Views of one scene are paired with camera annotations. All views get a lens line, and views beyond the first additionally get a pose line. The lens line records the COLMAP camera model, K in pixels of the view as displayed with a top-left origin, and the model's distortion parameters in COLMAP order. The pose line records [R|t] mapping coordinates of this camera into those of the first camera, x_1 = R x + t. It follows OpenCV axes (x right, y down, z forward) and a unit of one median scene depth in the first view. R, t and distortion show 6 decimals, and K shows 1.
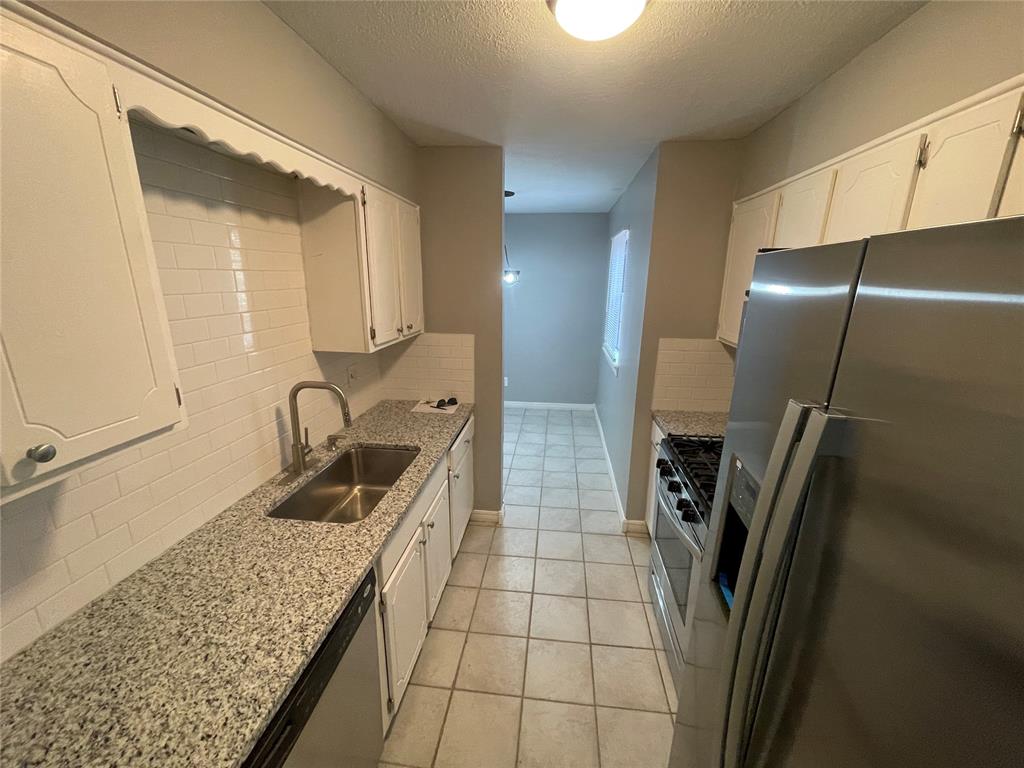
lens RADIAL K [[412.3, 0, 507.8], [0, 412.3, 385.8], [0, 0, 1]] dist [0.000085, 0.000096]
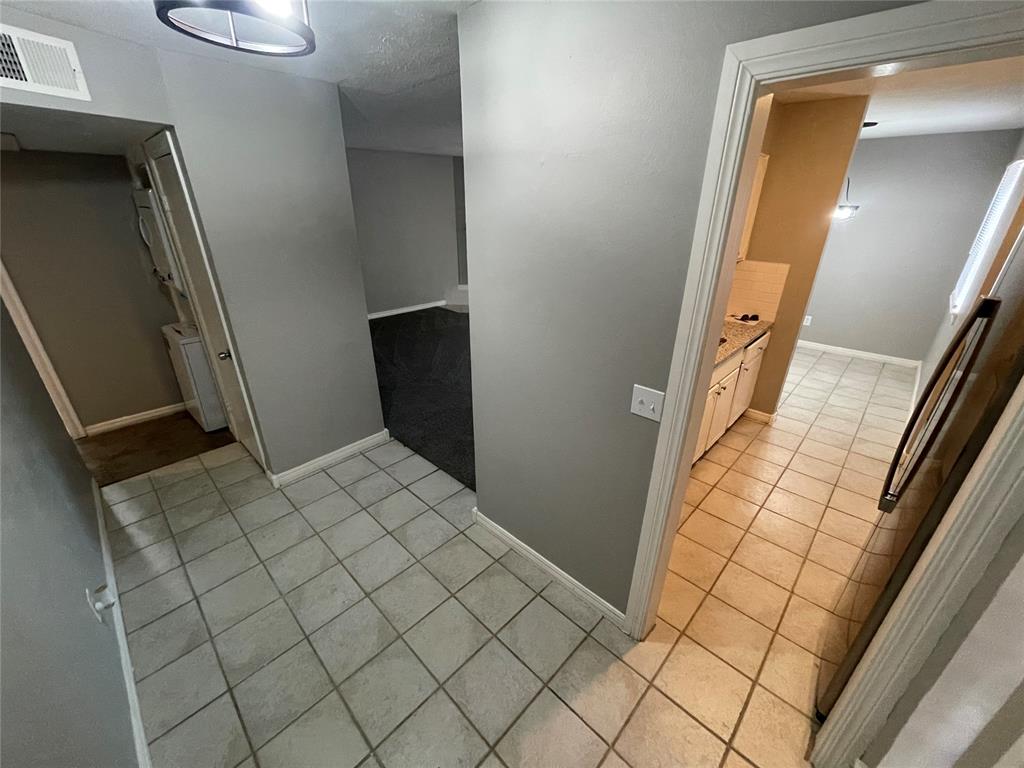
lens RADIAL K [[412.3, 0, 507.8], [0, 412.3, 385.8], [0, 0, 1]] dist [0.000085, 0.000096]
pose [[0.797680, 0.240300, -0.553138, 0.011939], [-0.147372, 0.967051, 0.207593, 0.084154], [0.584797, -0.084076, 0.806811, -0.460053]]
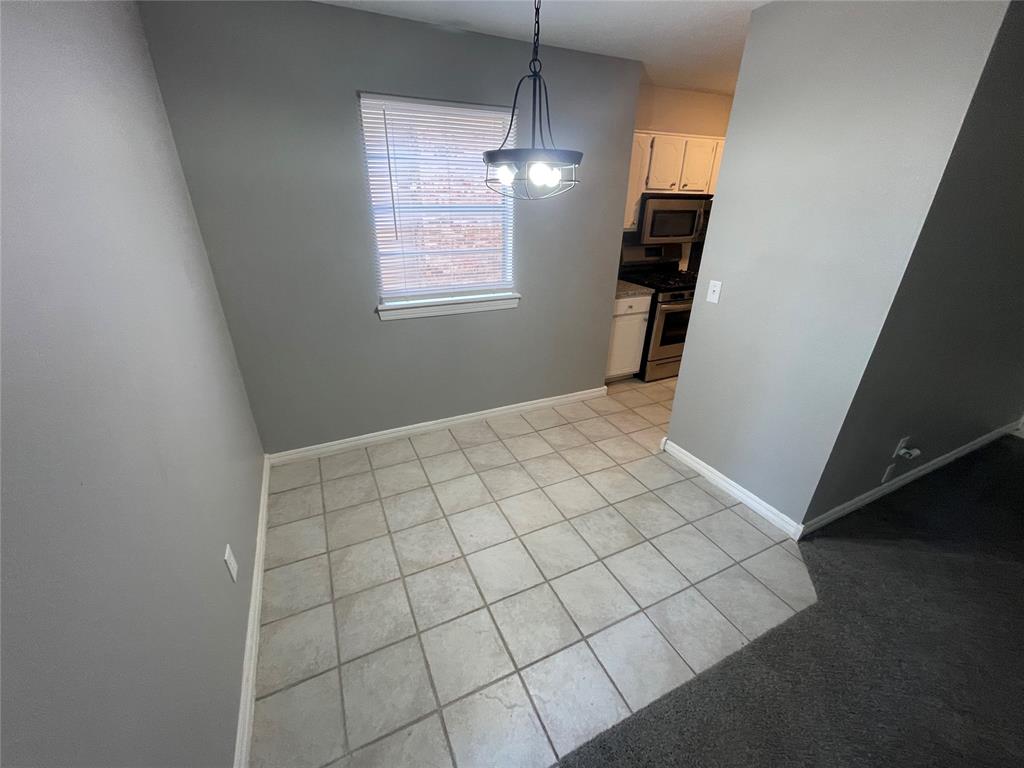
lens RADIAL K [[412.3, 0, 507.8], [0, 412.3, 385.8], [0, 0, 1]] dist [0.000085, 0.000096]
pose [[-0.536312, -0.364375, 0.761315, -0.537115], [0.206826, 0.817772, 0.537096, -0.426384], [-0.818286, 0.445510, -0.363219, 1.754883]]
